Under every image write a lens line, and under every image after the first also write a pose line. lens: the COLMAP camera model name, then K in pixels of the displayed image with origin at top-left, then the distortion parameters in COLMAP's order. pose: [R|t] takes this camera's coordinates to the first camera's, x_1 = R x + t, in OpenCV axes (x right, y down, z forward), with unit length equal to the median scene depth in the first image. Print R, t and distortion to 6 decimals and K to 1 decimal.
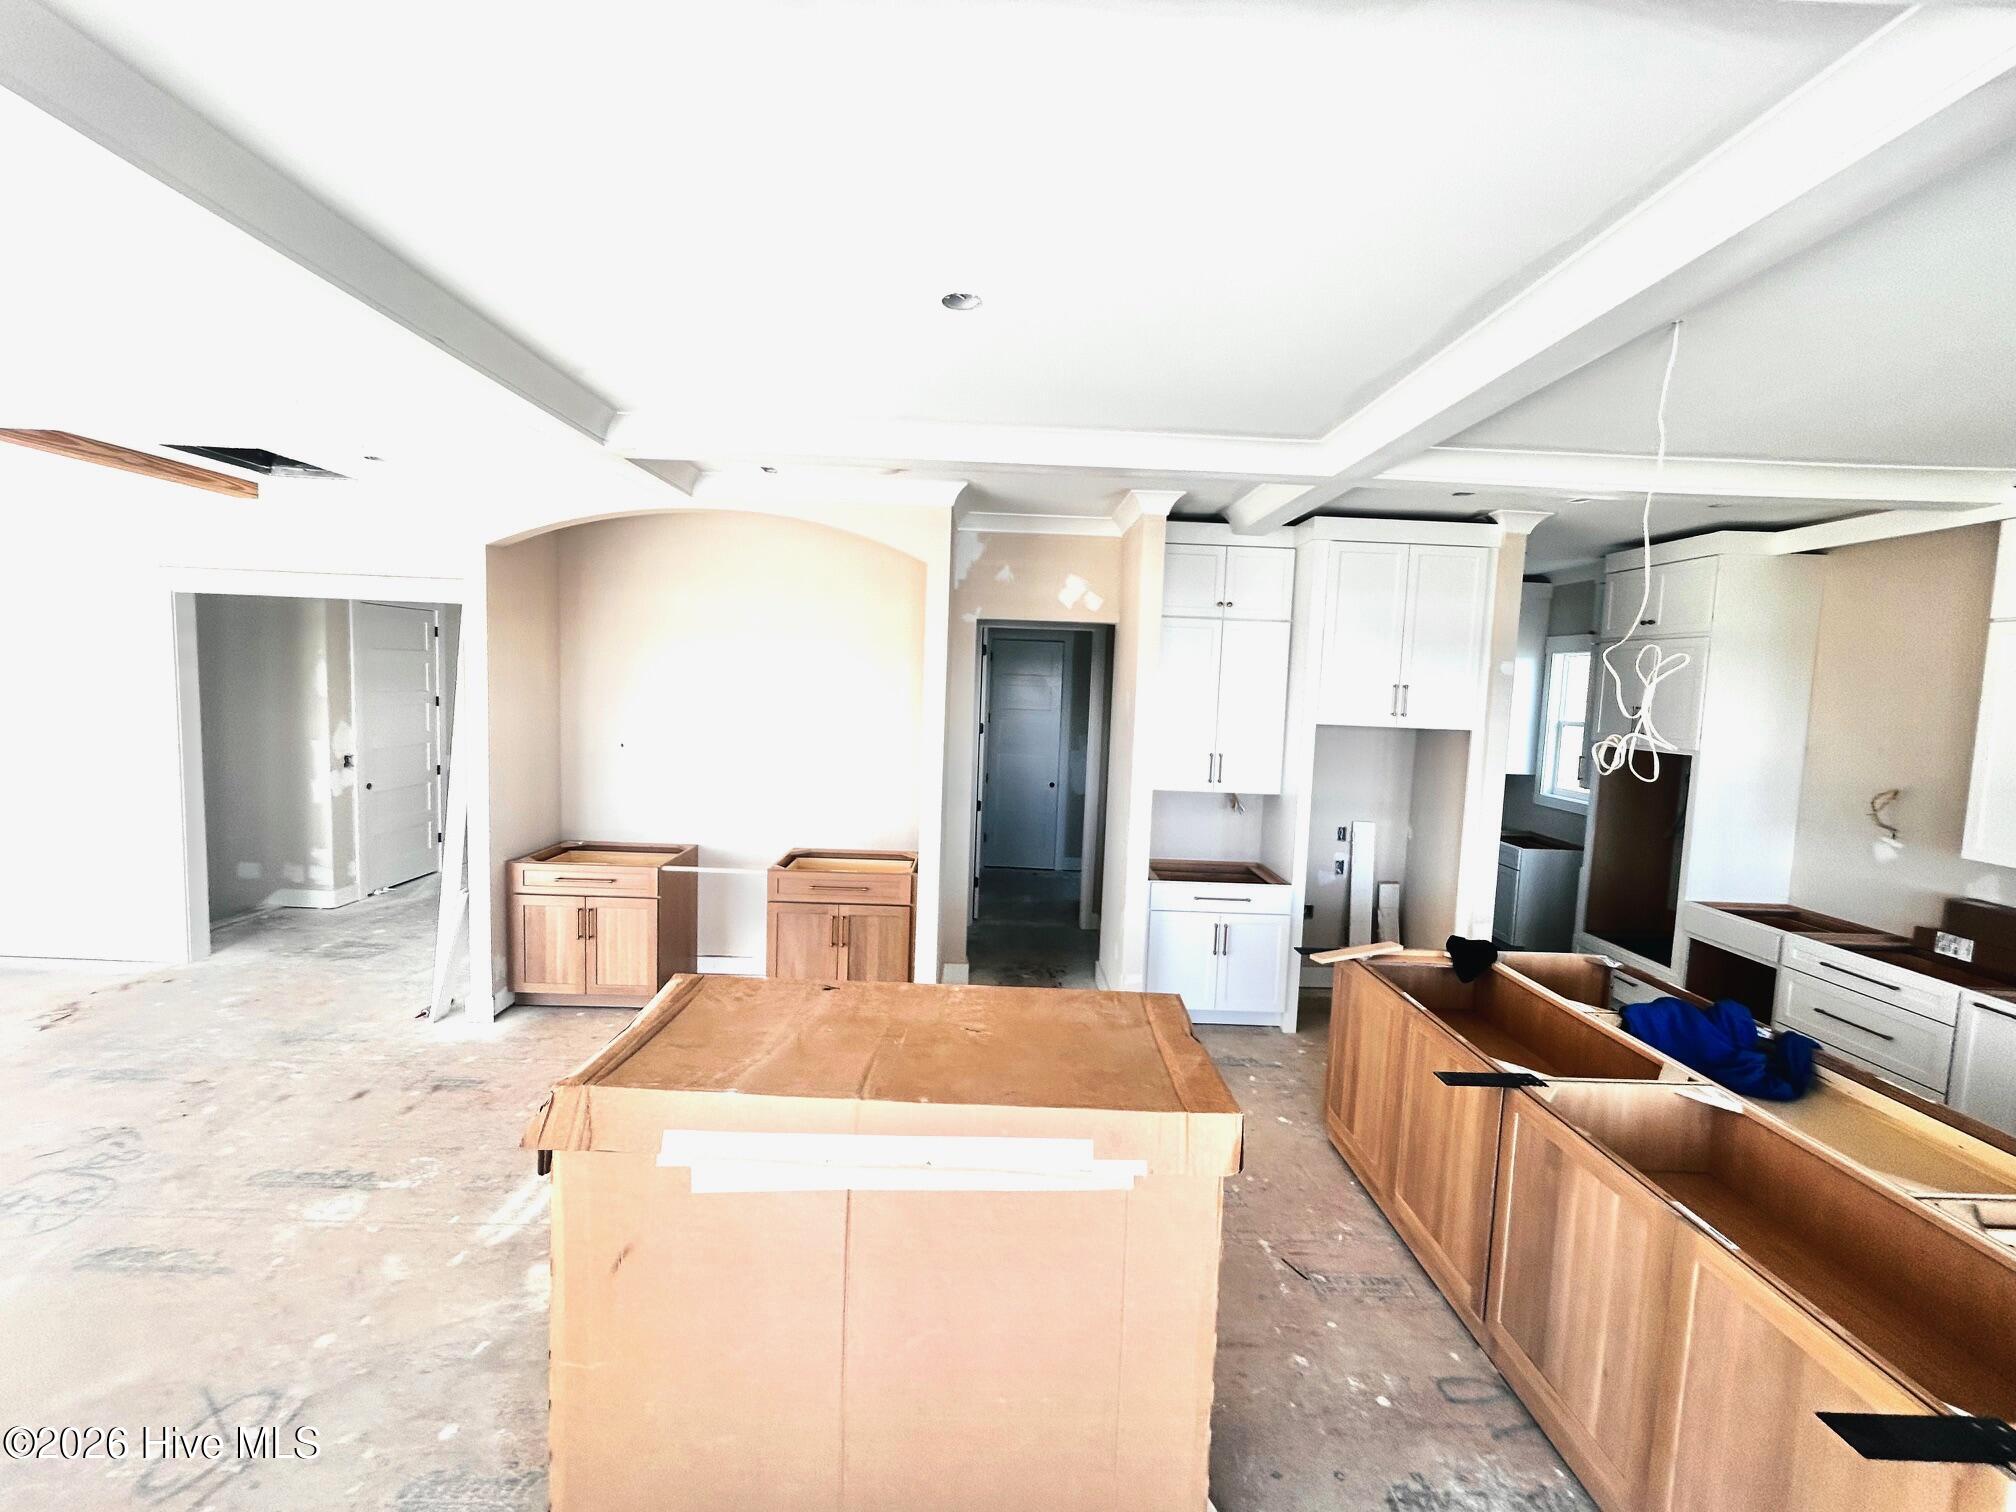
lens RADIAL K [[814.3, 0, 1017.9], [0, 814.3, 745.6], [0, 0, 1]] dist [0.006296, -0.001000]
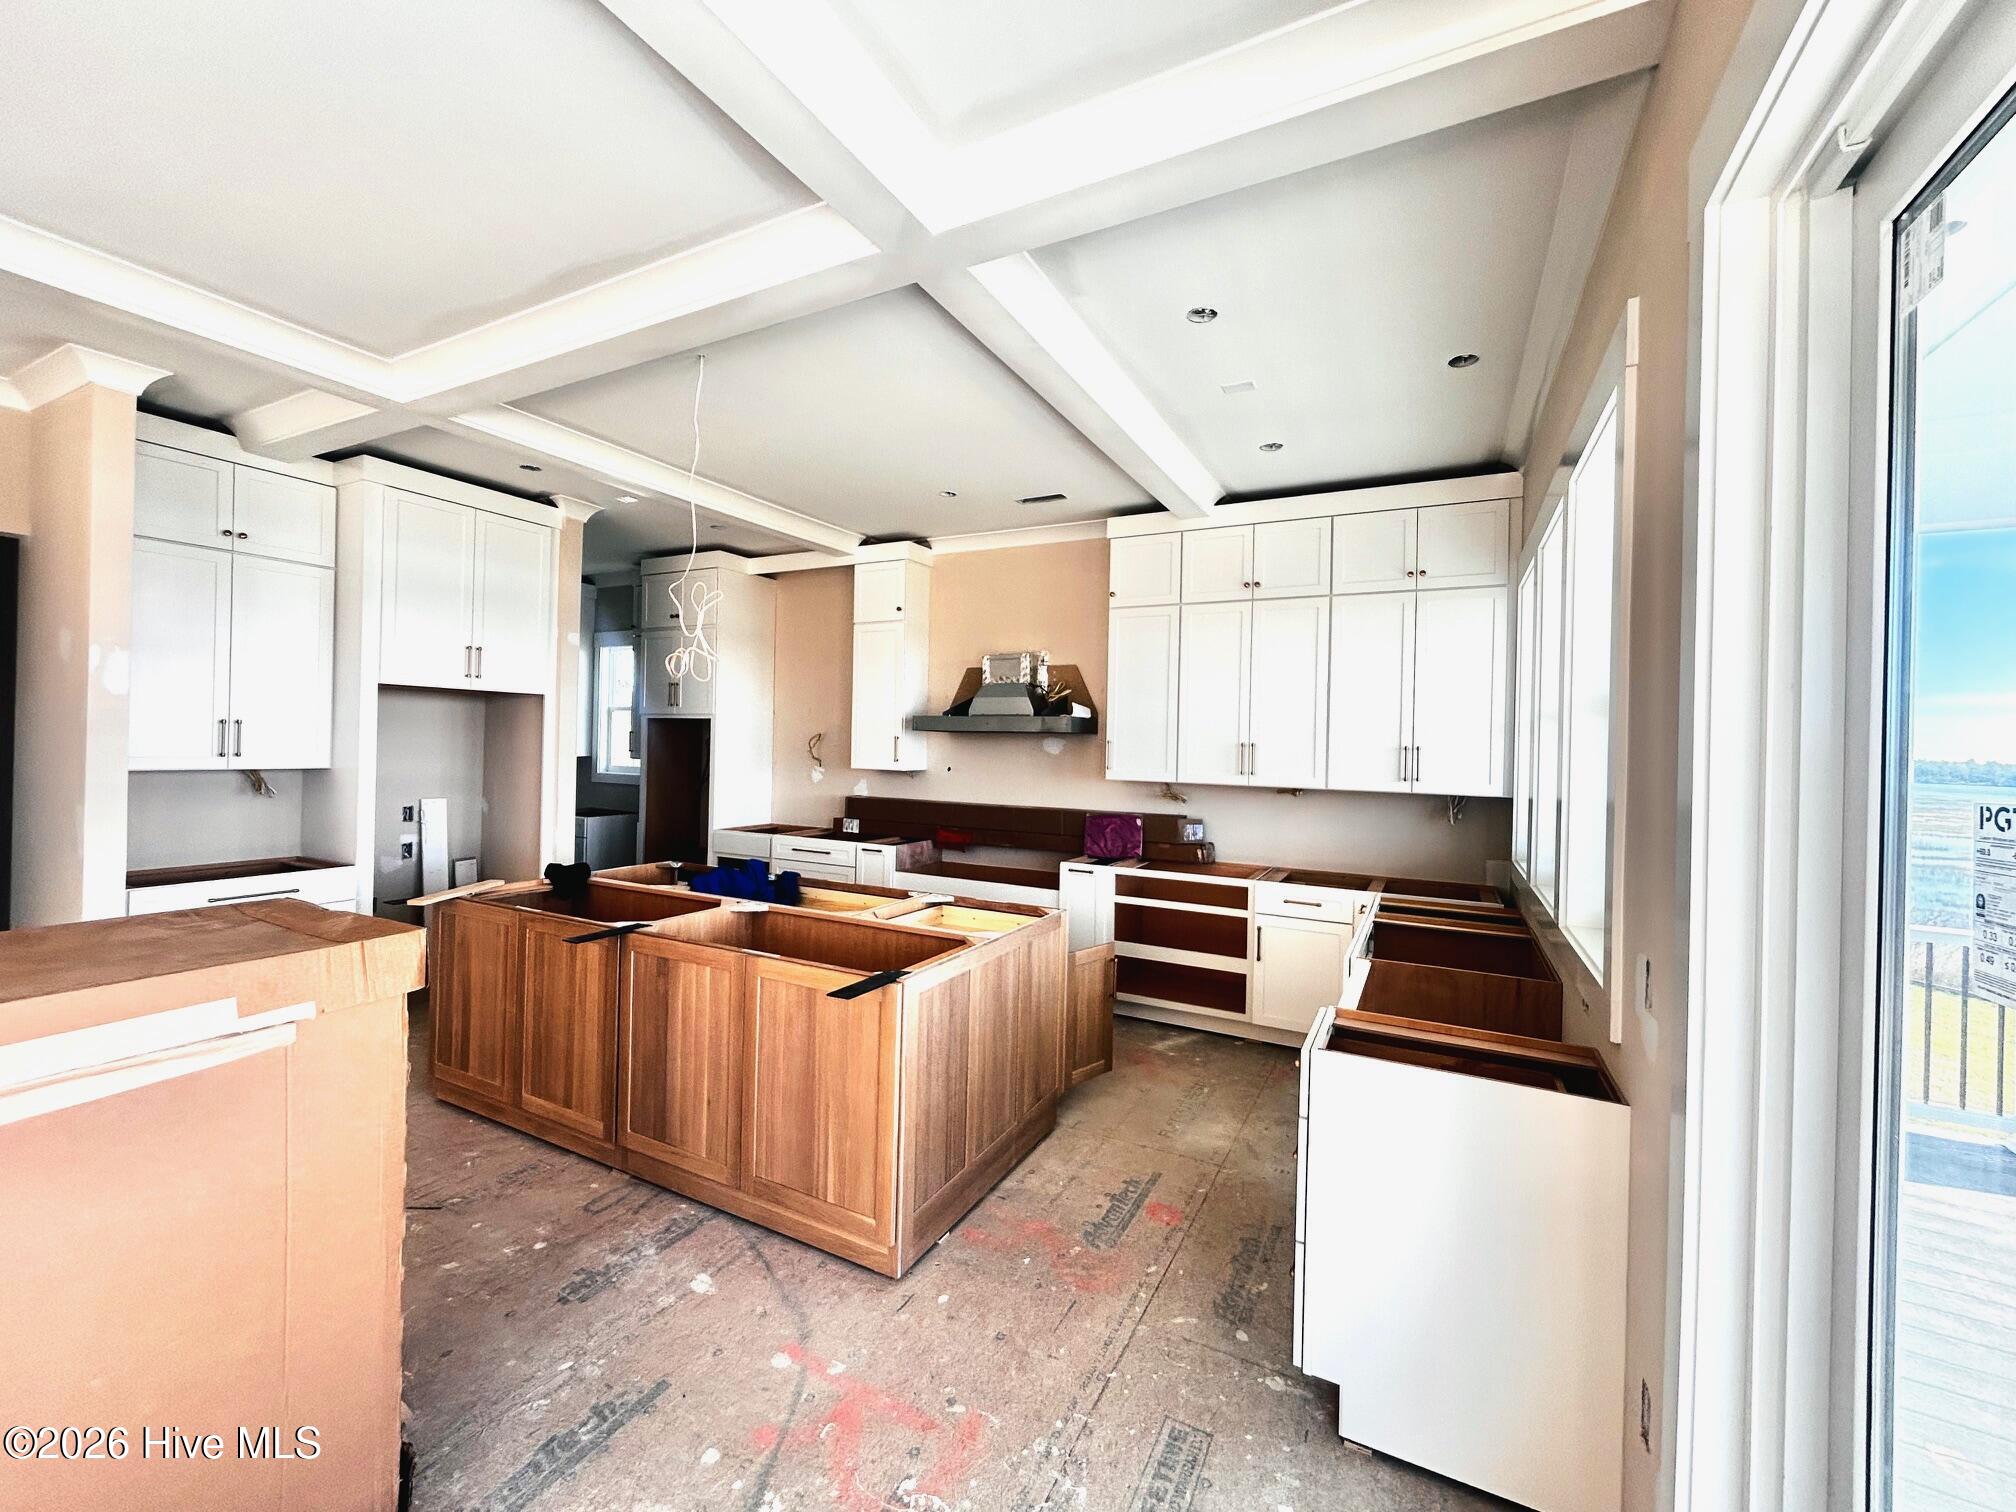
lens RADIAL K [[816.5, 0, 1013.5], [0, 816.5, 745.1], [0, 0, 1]] dist [-0.000721, 0.000067]
pose [[0.482515, -0.028013, 0.875439, -0.113652], [0.066248, 0.997793, -0.004585, 0.116767], [-0.873379, 0.060208, 0.483306, -0.071788]]
